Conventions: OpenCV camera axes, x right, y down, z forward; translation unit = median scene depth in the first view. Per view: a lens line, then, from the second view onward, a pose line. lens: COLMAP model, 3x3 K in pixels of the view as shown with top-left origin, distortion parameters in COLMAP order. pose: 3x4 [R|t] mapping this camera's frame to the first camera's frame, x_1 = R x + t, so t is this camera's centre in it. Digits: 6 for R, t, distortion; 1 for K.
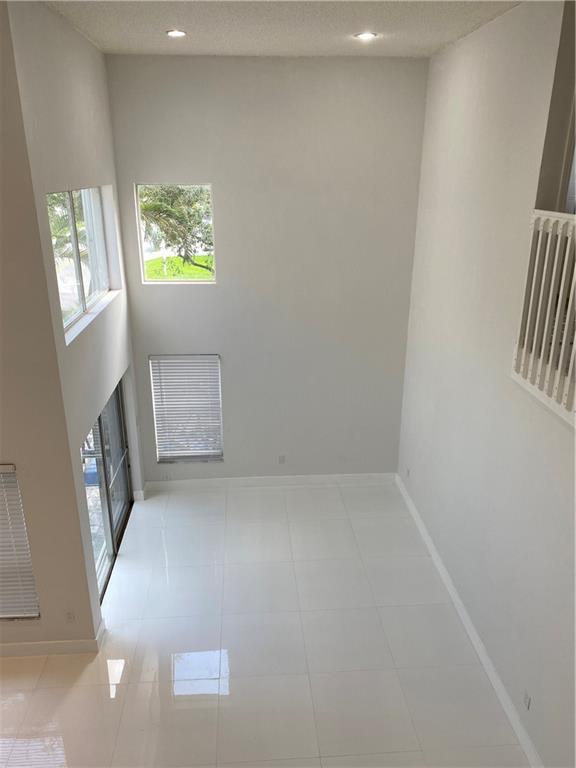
lens RADIAL K [[585.2, 0, 288.0], [0, 585.2, 382.6], [0, 0, 1]] dist [-0.000305, -0.003654]
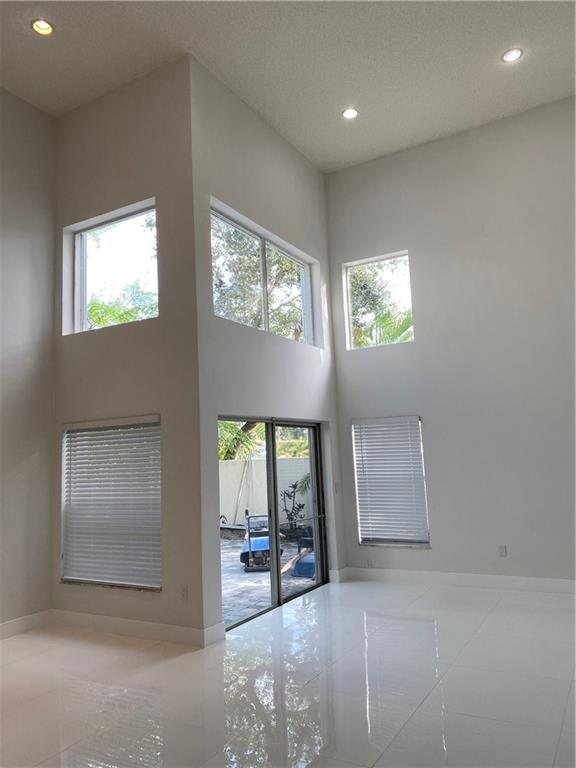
lens RADIAL K [[585.2, 0, 286.9], [0, 585.2, 384.3], [0, 0, 1]] dist [-0.000305, -0.003654]
pose [[0.832088, -0.109041, -0.543820, 0.219799], [-0.144933, 0.903671, -0.402954, 0.314629], [0.535373, 0.414111, 0.736130, 0.176326]]
